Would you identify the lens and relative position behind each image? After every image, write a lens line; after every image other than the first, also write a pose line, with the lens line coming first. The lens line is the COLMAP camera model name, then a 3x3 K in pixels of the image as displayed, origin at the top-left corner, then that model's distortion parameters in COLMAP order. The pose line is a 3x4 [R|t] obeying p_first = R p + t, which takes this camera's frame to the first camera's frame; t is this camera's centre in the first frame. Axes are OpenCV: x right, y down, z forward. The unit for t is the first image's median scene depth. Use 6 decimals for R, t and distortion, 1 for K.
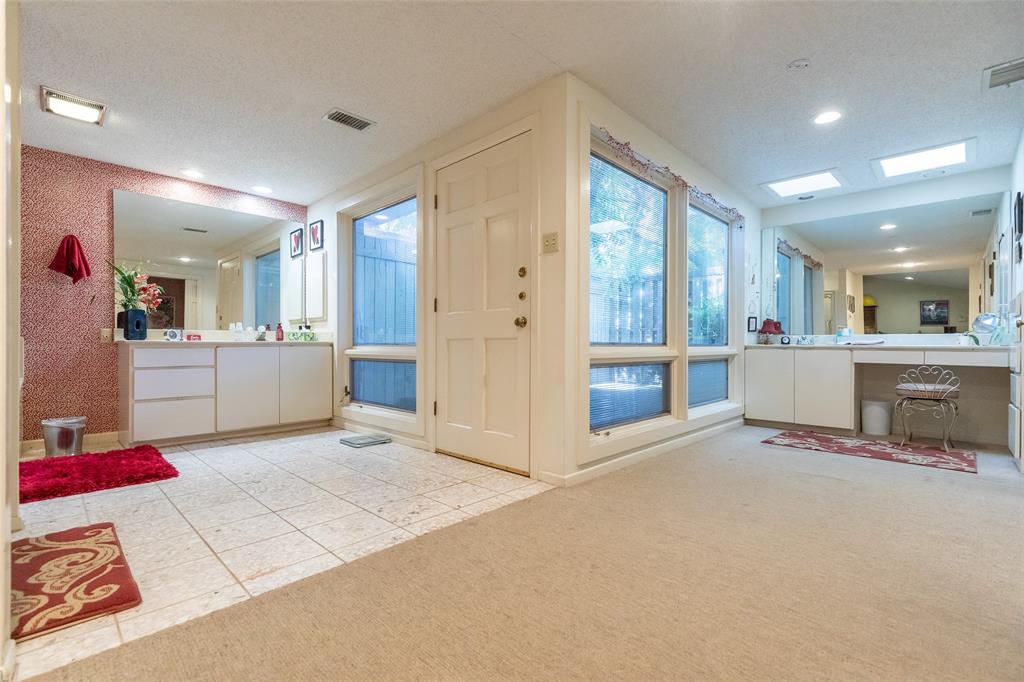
lens RADIAL K [[457.8, 0, 505.8], [0, 457.8, 347.4], [0, 0, 1]] dist [0.004513, 0.000729]
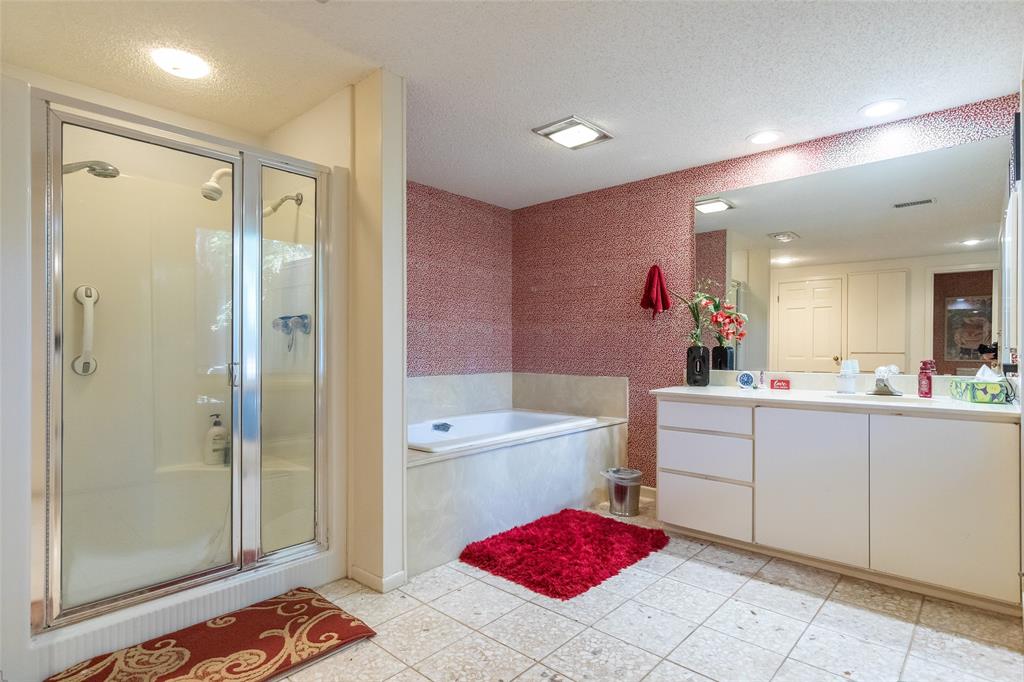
lens RADIAL K [[531.7, 0, 508.2], [0, 531.7, 342.0], [0, 0, 1]] dist [-0.000160, -0.000709]
pose [[0.040470, -0.012034, -0.999108, 0.077809], [-0.004122, 0.999917, -0.012211, -0.080892], [0.999172, 0.004612, 0.040417, 0.673562]]
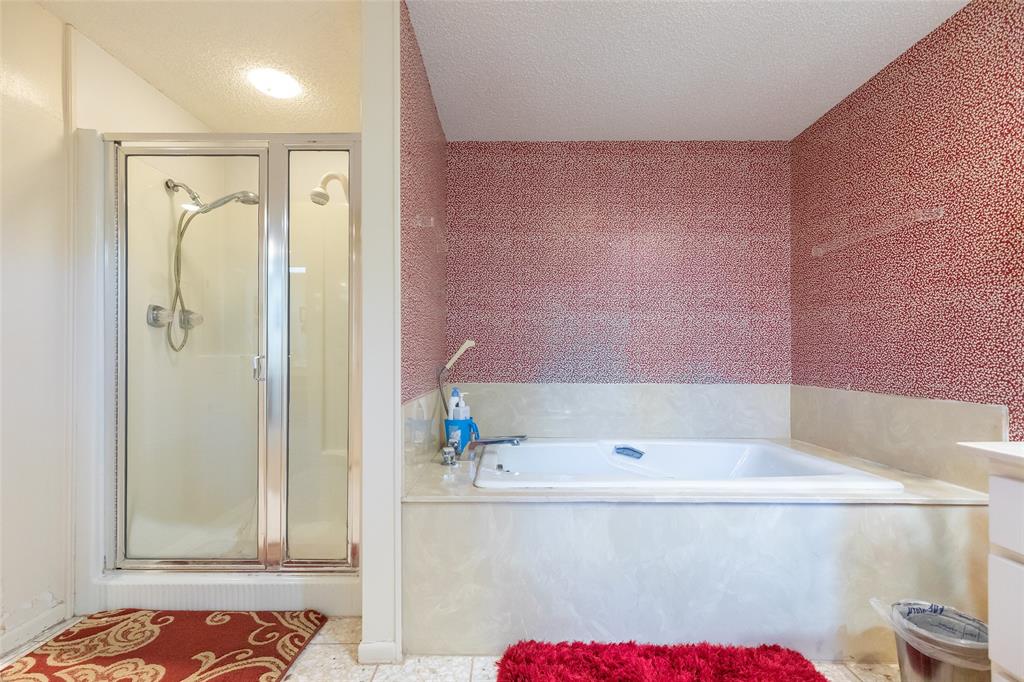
lens RADIAL K [[457.8, 0, 505.8], [0, 457.8, 347.4], [0, 0, 1]] dist [0.004513, 0.000729]
pose [[-0.717467, -0.017321, -0.696377, -0.374662], [-0.007149, 0.999821, -0.017504, -0.066243], [0.696556, -0.007580, -0.717462, 0.946890]]
